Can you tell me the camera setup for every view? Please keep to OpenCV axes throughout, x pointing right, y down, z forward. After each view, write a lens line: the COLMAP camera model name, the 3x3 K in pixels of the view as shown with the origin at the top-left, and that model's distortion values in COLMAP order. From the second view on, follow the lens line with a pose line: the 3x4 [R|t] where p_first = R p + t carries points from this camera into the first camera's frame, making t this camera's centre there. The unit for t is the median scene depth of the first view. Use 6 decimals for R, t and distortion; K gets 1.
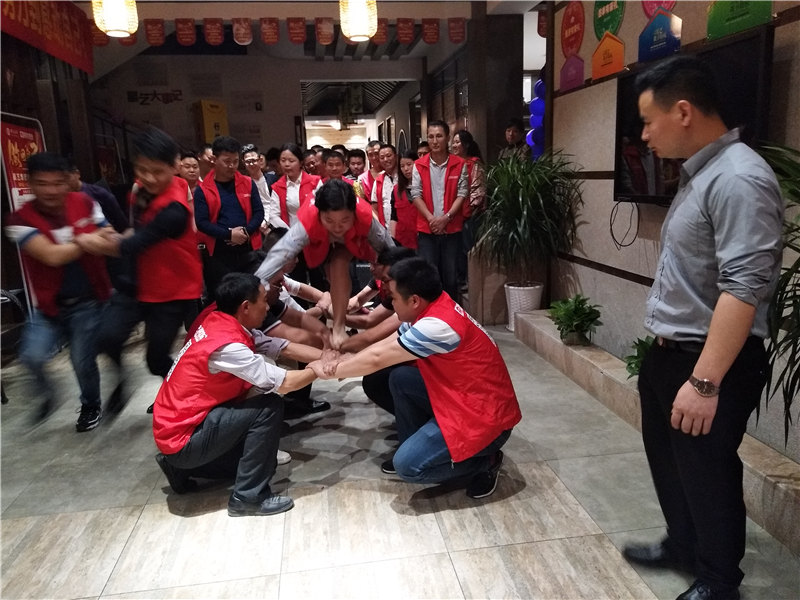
lens RADIAL K [[604.4, 0, 396.3], [0, 604.4, 300.9], [0, 0, 1]] dist [0.075461, -0.101240]
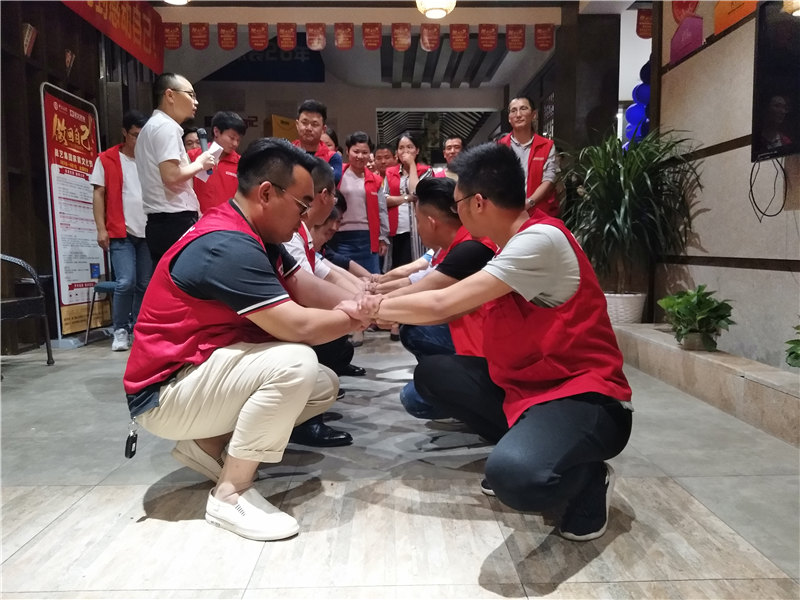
lens RADIAL K [[604.4, 0, 397.4], [0, 604.4, 303.8], [0, 0, 1]] dist [0.075461, -0.101240]
pose [[0.991800, 0.041129, -0.121004, 0.010557], [-0.053966, 0.993028, -0.104804, 0.086936], [0.115850, 0.110474, 0.987104, 0.150345]]
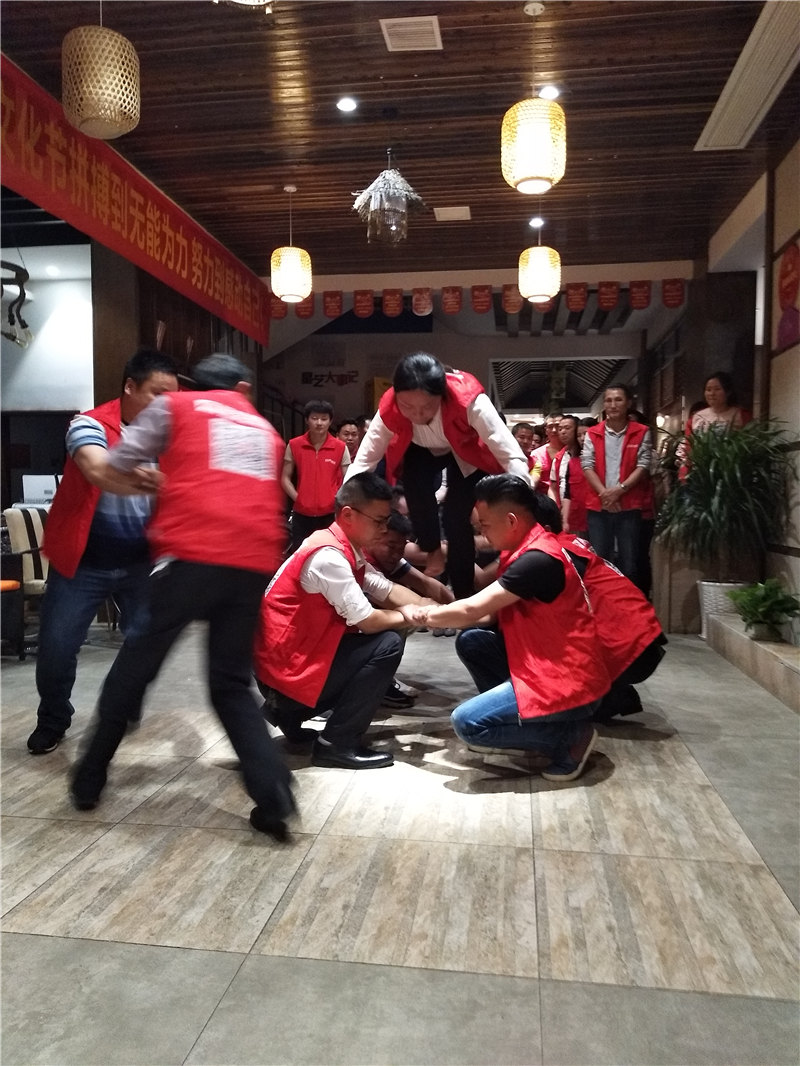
lens RADIAL K [[805.4, 0, 398.8], [0, 805.4, 538.7], [0, 0, 1]] dist [0.075461, -0.101240]
pose [[0.958711, 0.055515, -0.278911, 0.093392], [-0.097191, 0.985668, -0.137888, 0.102439], [0.267259, 0.159302, 0.950366, -0.134681]]
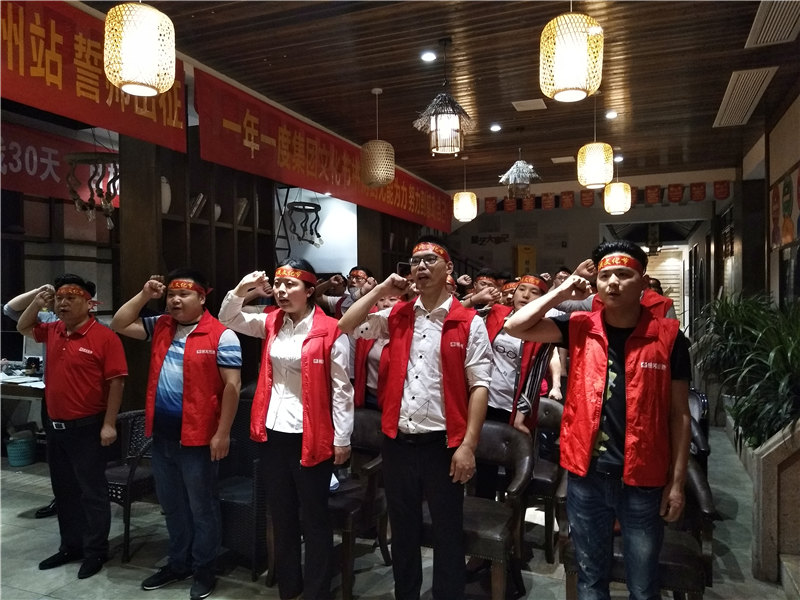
lens RADIAL K [[604.4, 0, 401.5], [0, 604.4, 300.1], [0, 0, 1]] dist [0.075461, -0.101240]
pose [[0.866745, 0.036887, -0.497385, 0.220172], [-0.126619, 0.980863, -0.147904, 0.055868], [0.482411, 0.191173, 0.854829, -0.448139]]
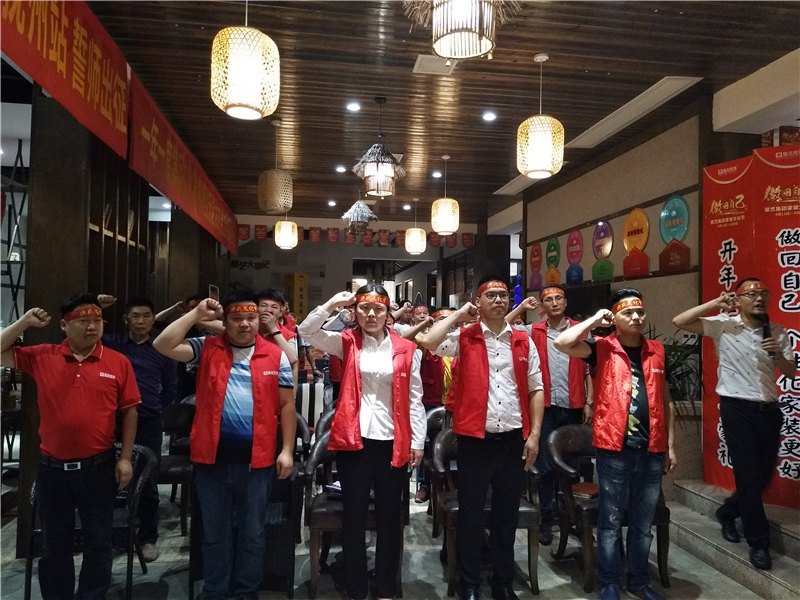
lens RADIAL K [[604.4, 0, 400.1], [0, 604.4, 296.7], [0, 0, 1]] dist [0.075461, -0.101240]
pose [[0.998580, 0.051107, 0.015021, -0.120463], [-0.045974, 0.969289, -0.241589, 0.107186], [-0.026907, 0.240555, 0.970262, -0.624921]]
